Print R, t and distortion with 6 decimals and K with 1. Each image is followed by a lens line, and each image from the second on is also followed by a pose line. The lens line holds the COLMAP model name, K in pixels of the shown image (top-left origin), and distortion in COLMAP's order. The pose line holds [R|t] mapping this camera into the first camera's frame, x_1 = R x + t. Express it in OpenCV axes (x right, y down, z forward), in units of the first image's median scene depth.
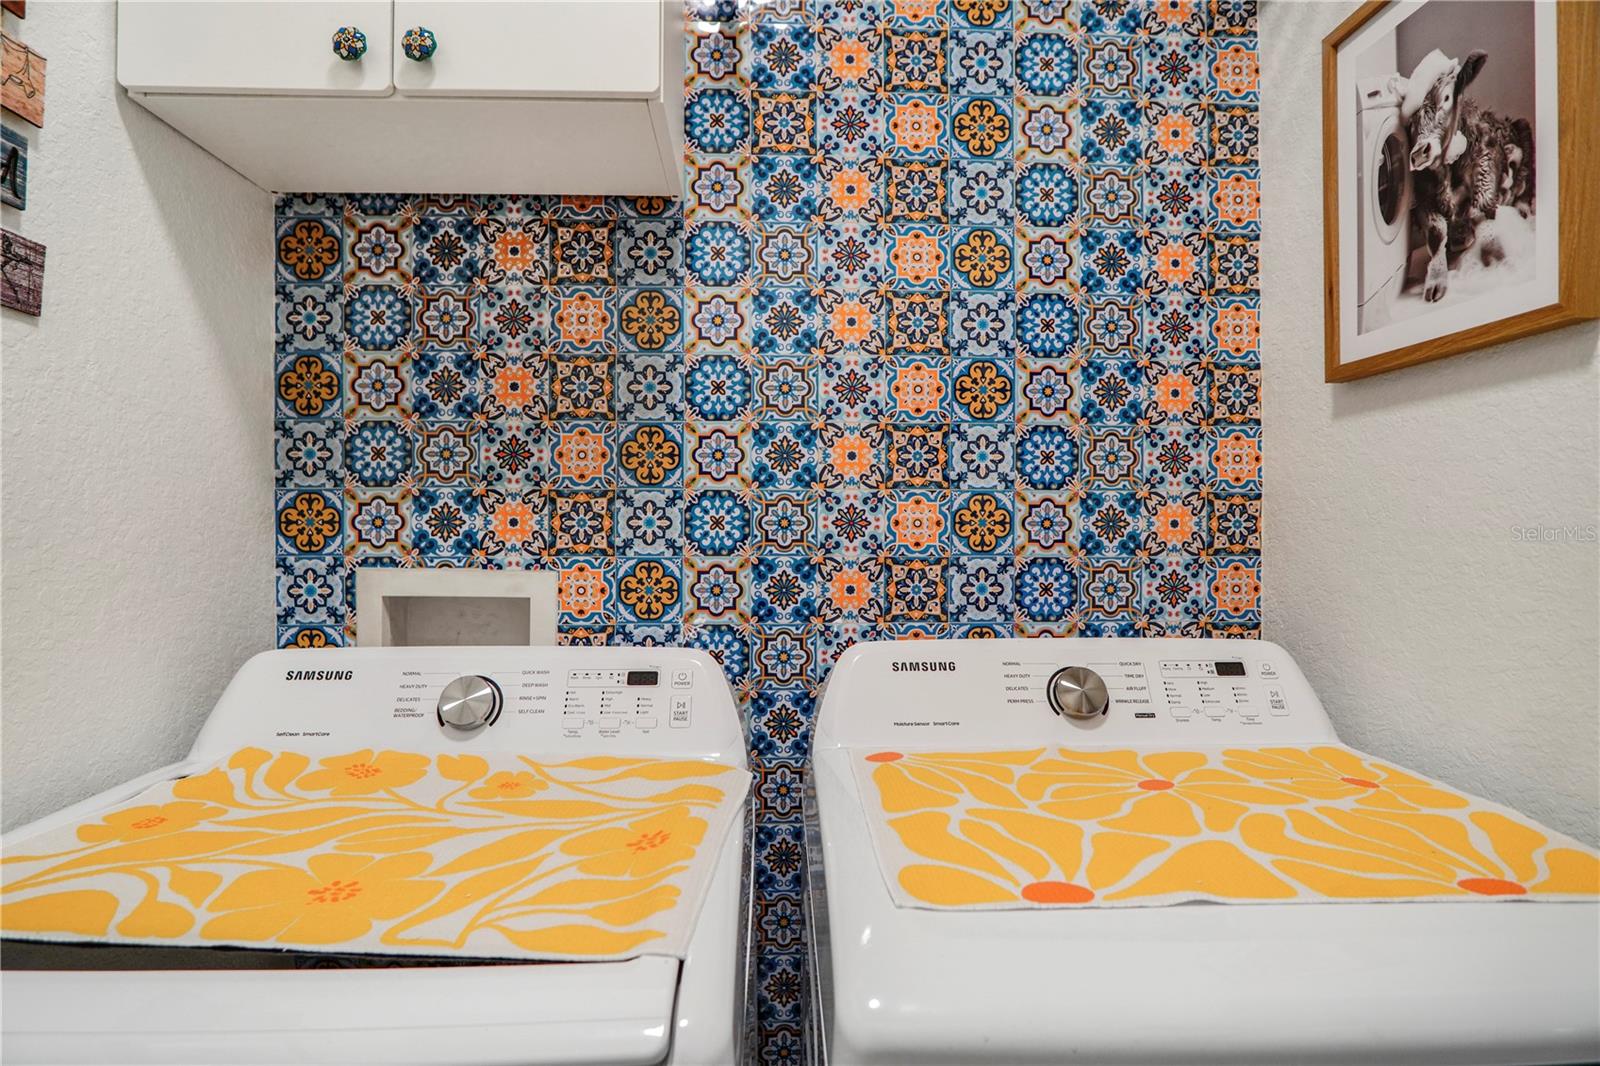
lens RADIAL K [[861.9, 0, 784.9], [0, 861.9, 533.3], [0, 0, 1]] dist [-0.028239, 0.010572]
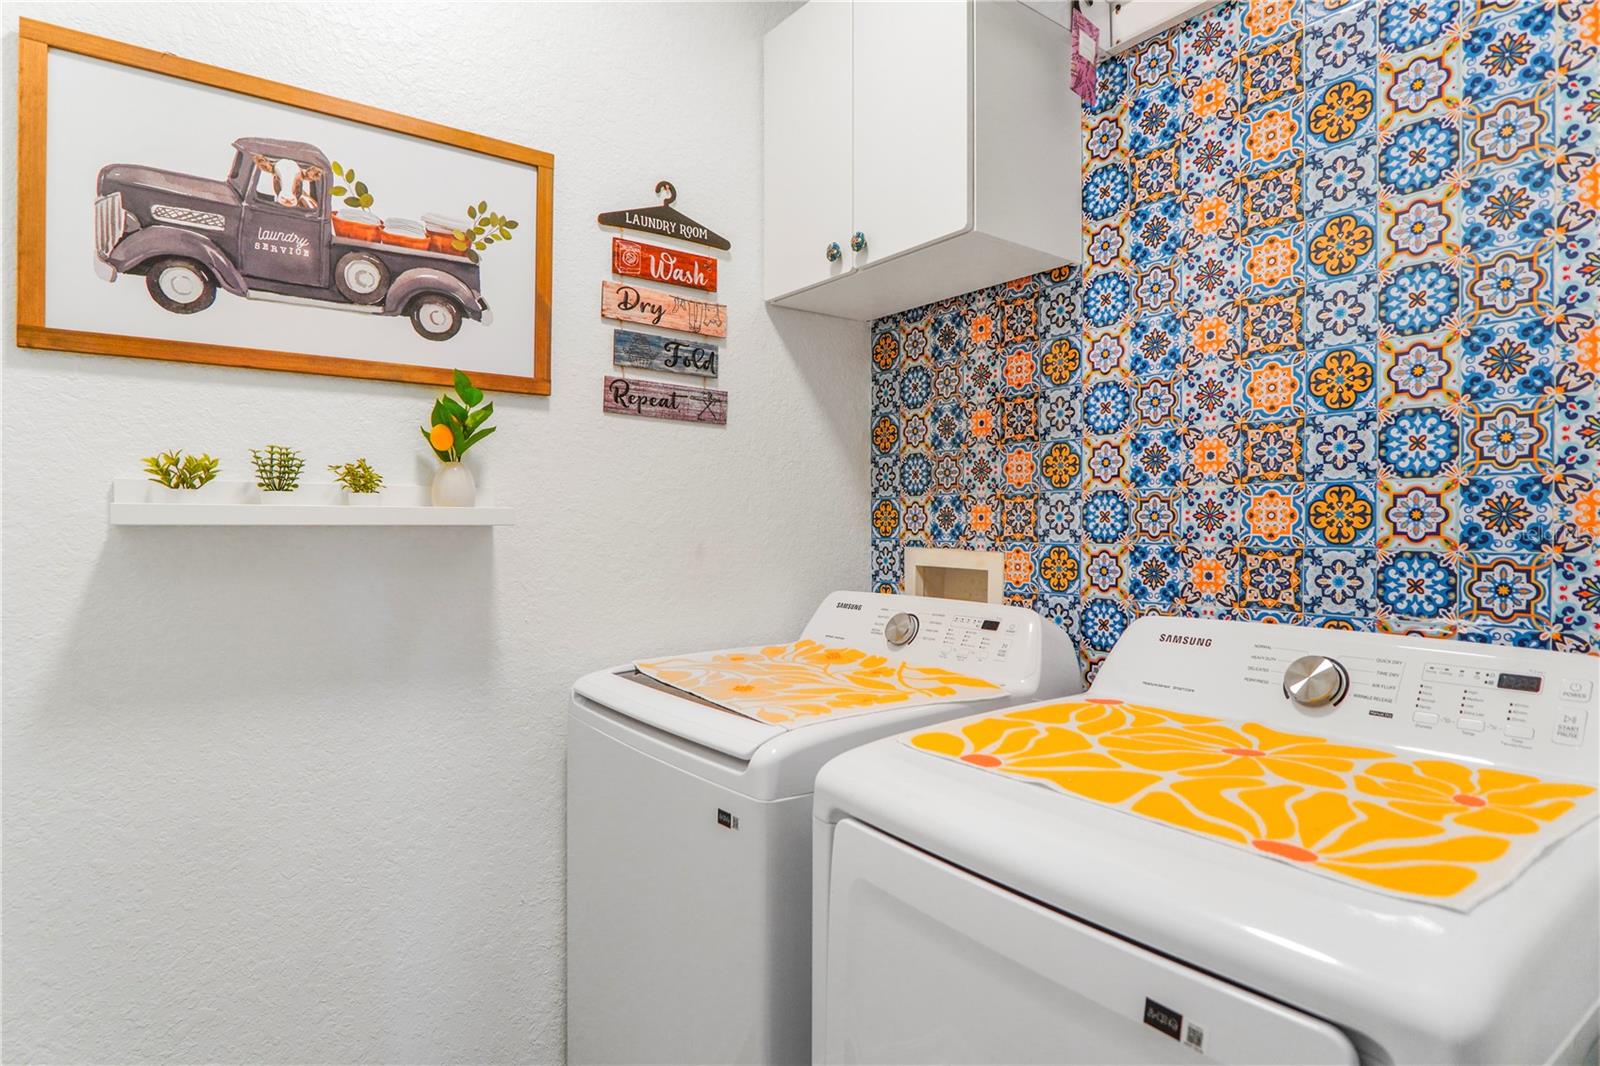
lens RADIAL K [[861.9, 0, 808.8], [0, 861.9, 531.7], [0, 0, 1]] dist [-0.028239, 0.010572]
pose [[0.570836, 0.005636, -0.821044, 0.701011], [-0.003736, 0.999984, 0.004267, 0.005705], [0.821055, 0.000632, 0.570848, -0.057878]]
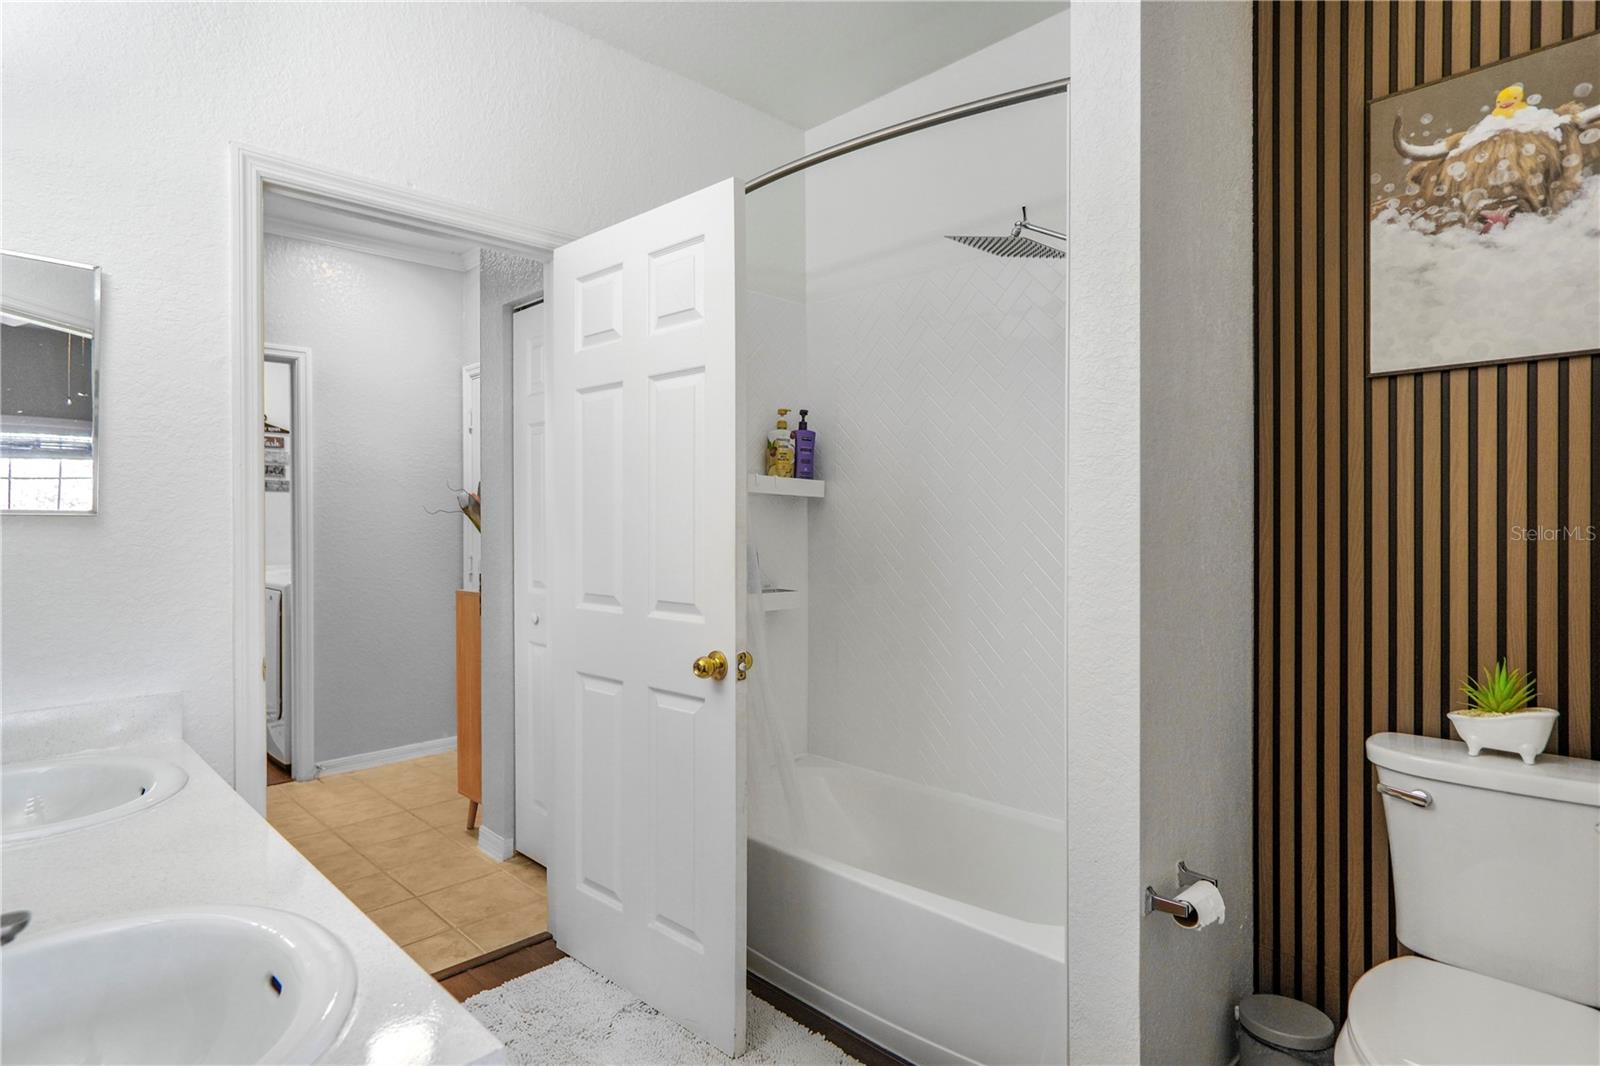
lens RADIAL K [[861.9, 0, 794.3], [0, 861.9, 525.0], [0, 0, 1]] dist [-0.028239, 0.010572]
pose [[0.667943, 0.004058, -0.744202, 4.419384], [-0.001163, 0.999990, 0.004408, -0.021583], [0.744212, -0.002079, 0.667940, -0.335330]]
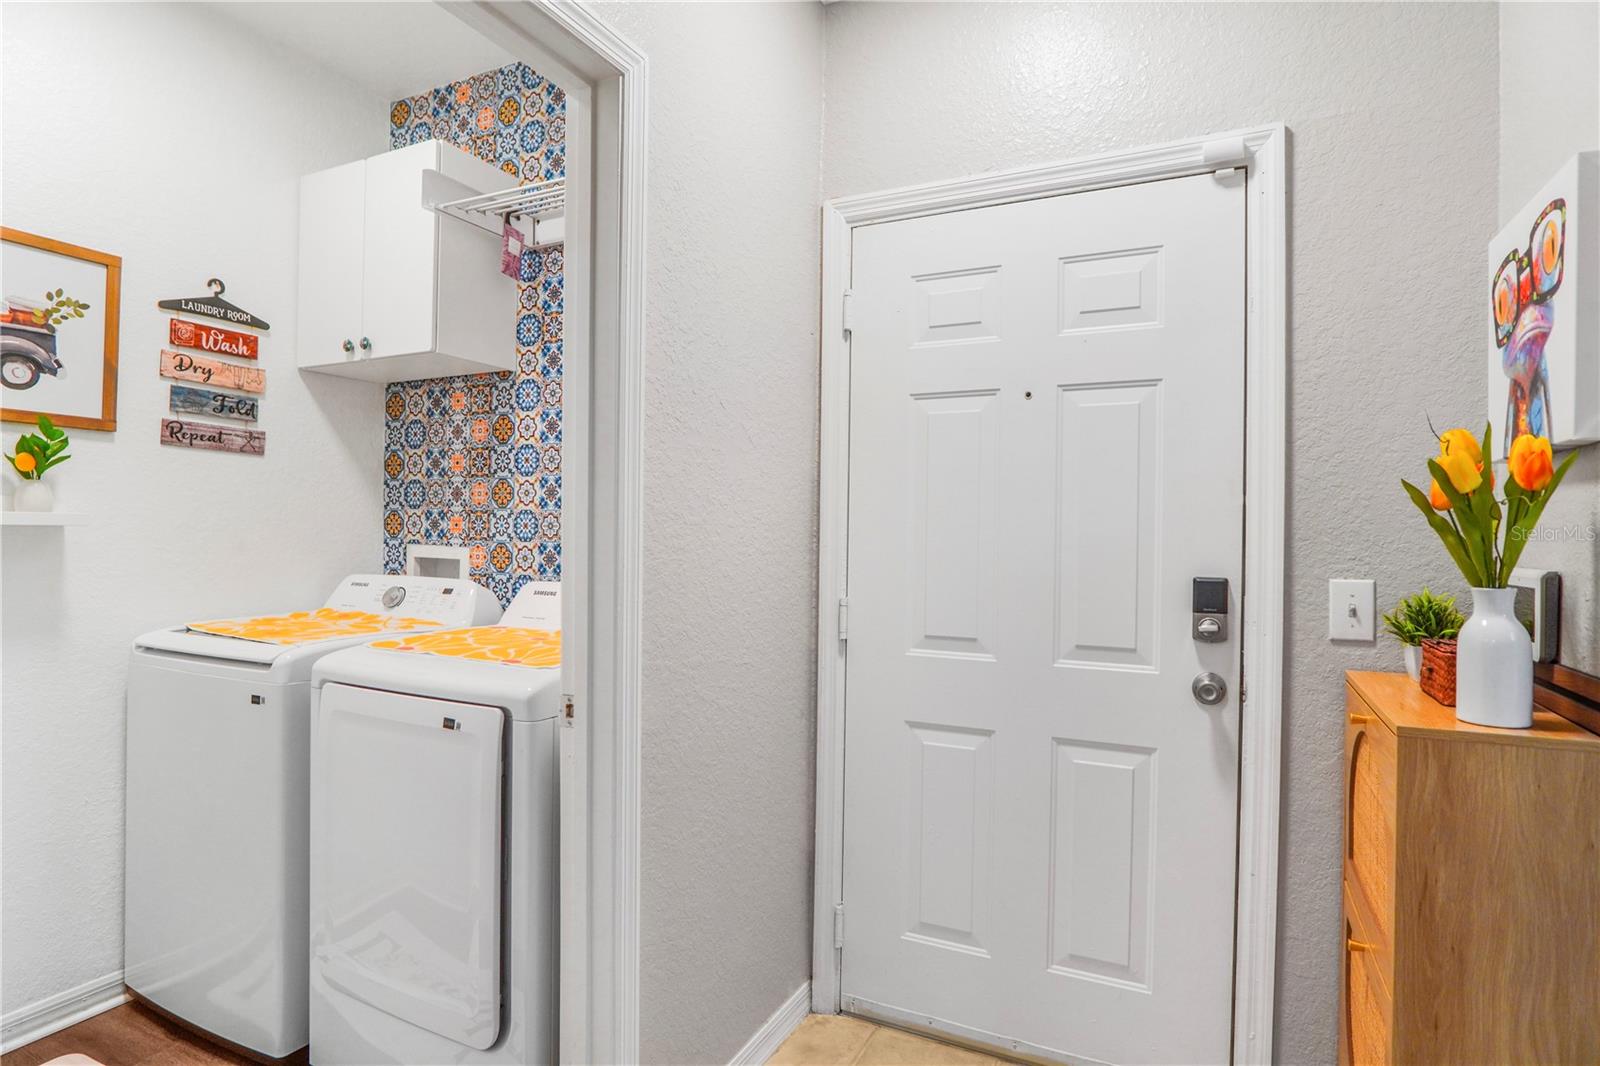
lens RADIAL K [[861.9, 0, 796.9], [0, 861.9, 535.0], [0, 0, 1]] dist [-0.028239, 0.010572]
pose [[0.871701, 0.013134, -0.489862, 1.509642], [-0.015588, 0.999878, -0.000930, 0.001501], [0.489790, 0.008447, 0.871799, -0.480074]]
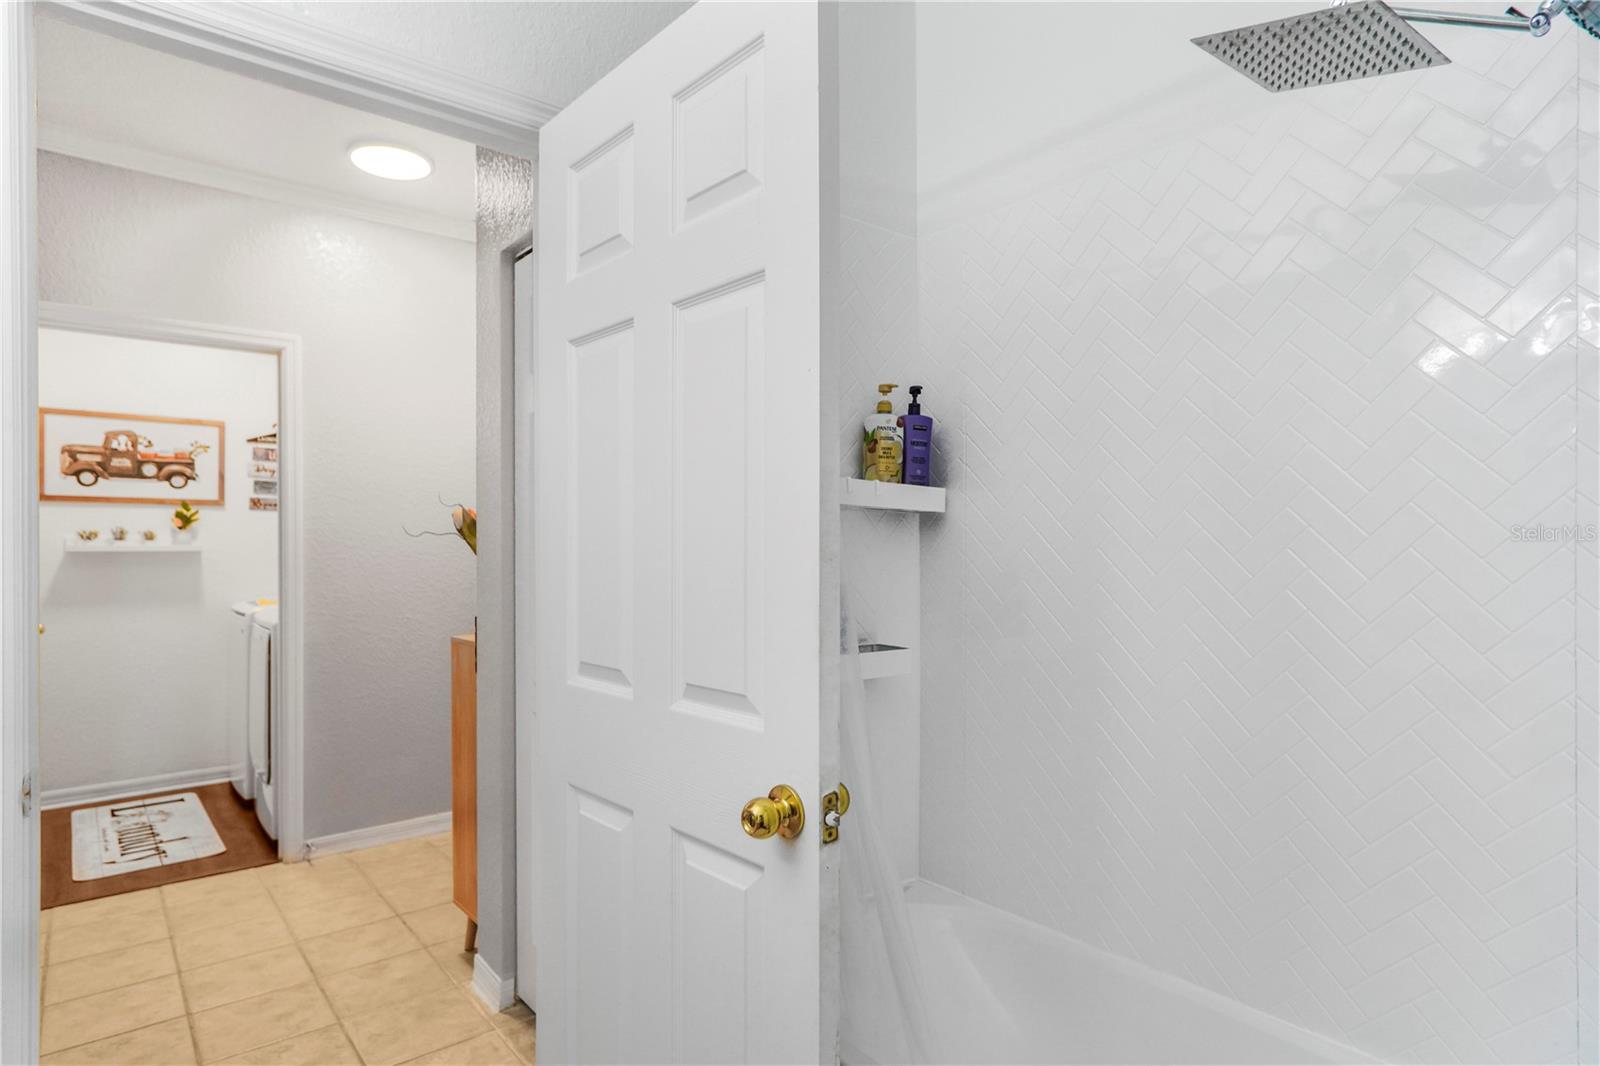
lens RADIAL K [[861.9, 0, 826.5], [0, 861.9, 536.2], [0, 0, 1]] dist [-0.028239, 0.010572]
pose [[0.625473, -0.007743, -0.780207, 3.868720], [-0.000482, 0.999947, -0.010311, -0.023470], [0.780246, 0.006826, 0.625436, 0.090478]]
